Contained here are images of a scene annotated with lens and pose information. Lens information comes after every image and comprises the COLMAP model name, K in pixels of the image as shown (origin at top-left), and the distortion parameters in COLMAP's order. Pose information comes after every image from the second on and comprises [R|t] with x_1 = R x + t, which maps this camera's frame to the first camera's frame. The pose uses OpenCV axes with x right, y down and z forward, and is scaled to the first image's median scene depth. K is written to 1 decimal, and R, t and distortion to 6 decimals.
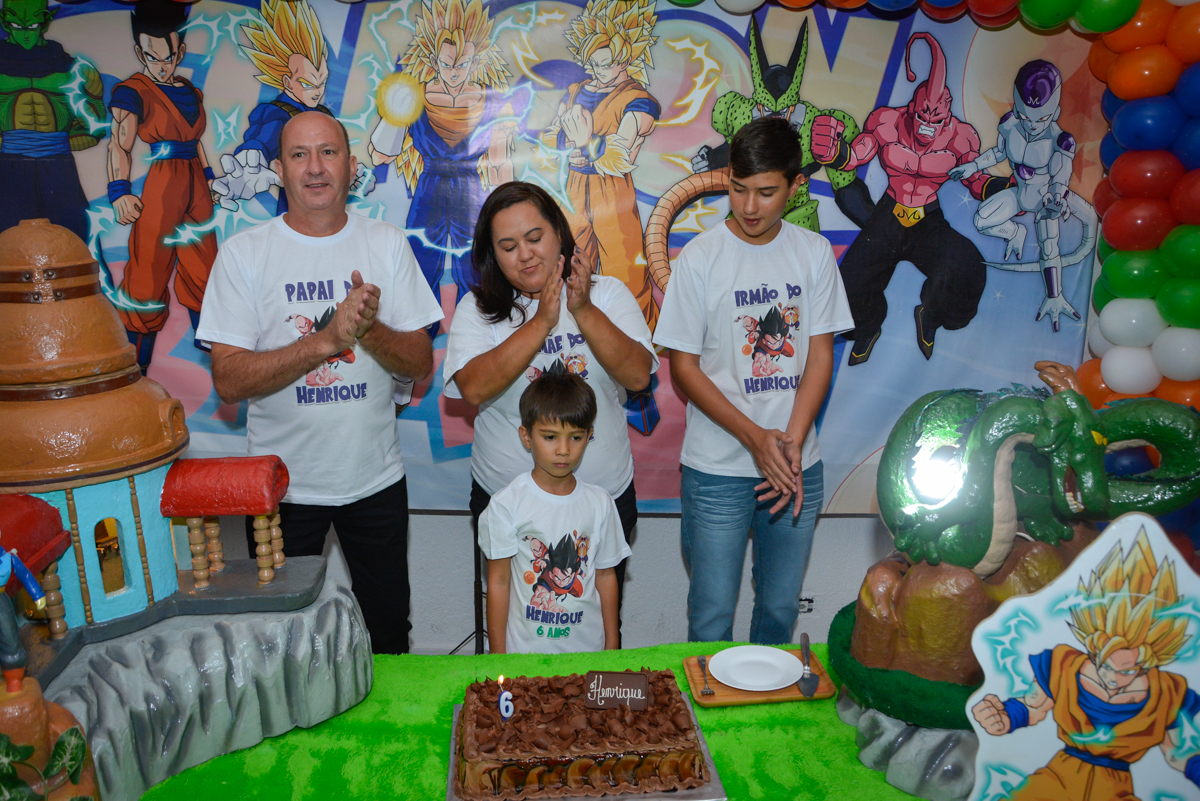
lens RADIAL K [[927.7, 0, 600.0], [0, 927.7, 400.5], [0, 0, 1]] dist [-0.158312, 0.101666]
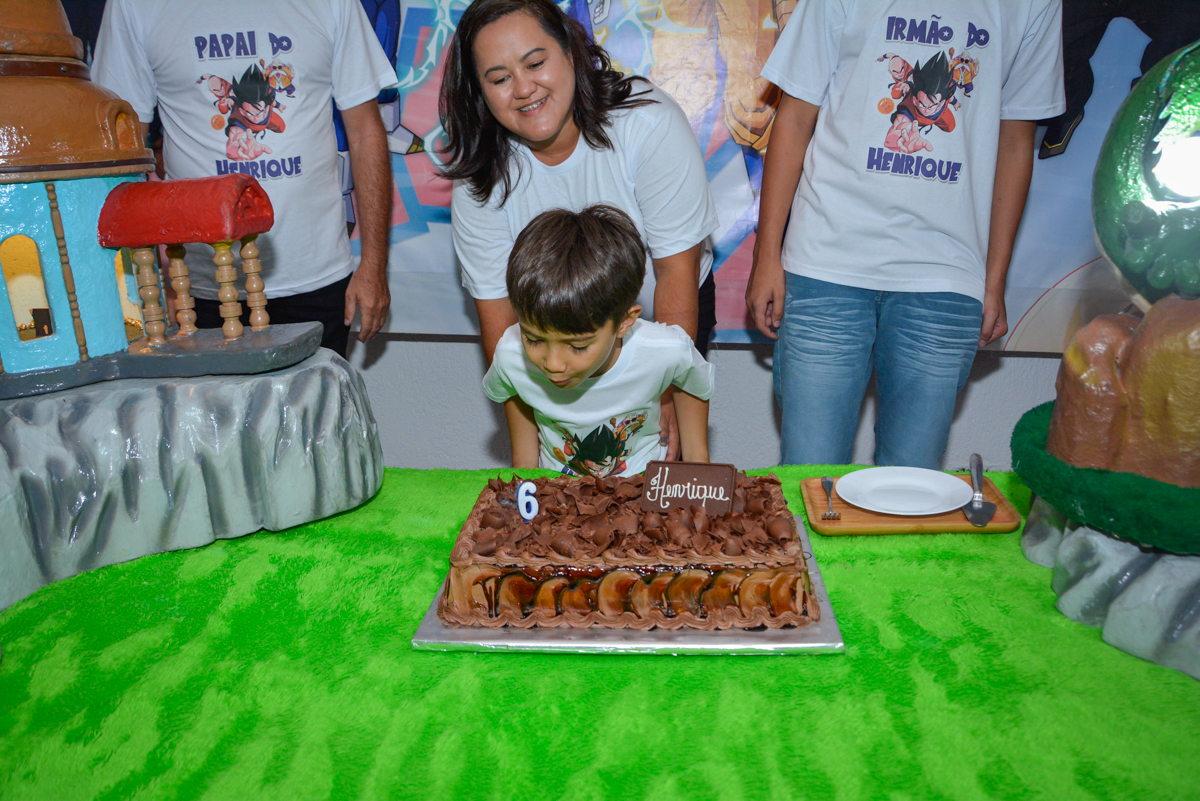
lens RADIAL K [[927.7, 0, 600.0], [0, 927.7, 400.5], [0, 0, 1]] dist [-0.158312, 0.101666]
pose [[0.983576, 0.019489, -0.179438, 0.078336], [-0.008119, 0.997924, 0.063884, 0.215481], [0.180311, -0.061378, 0.981693, 0.326381]]
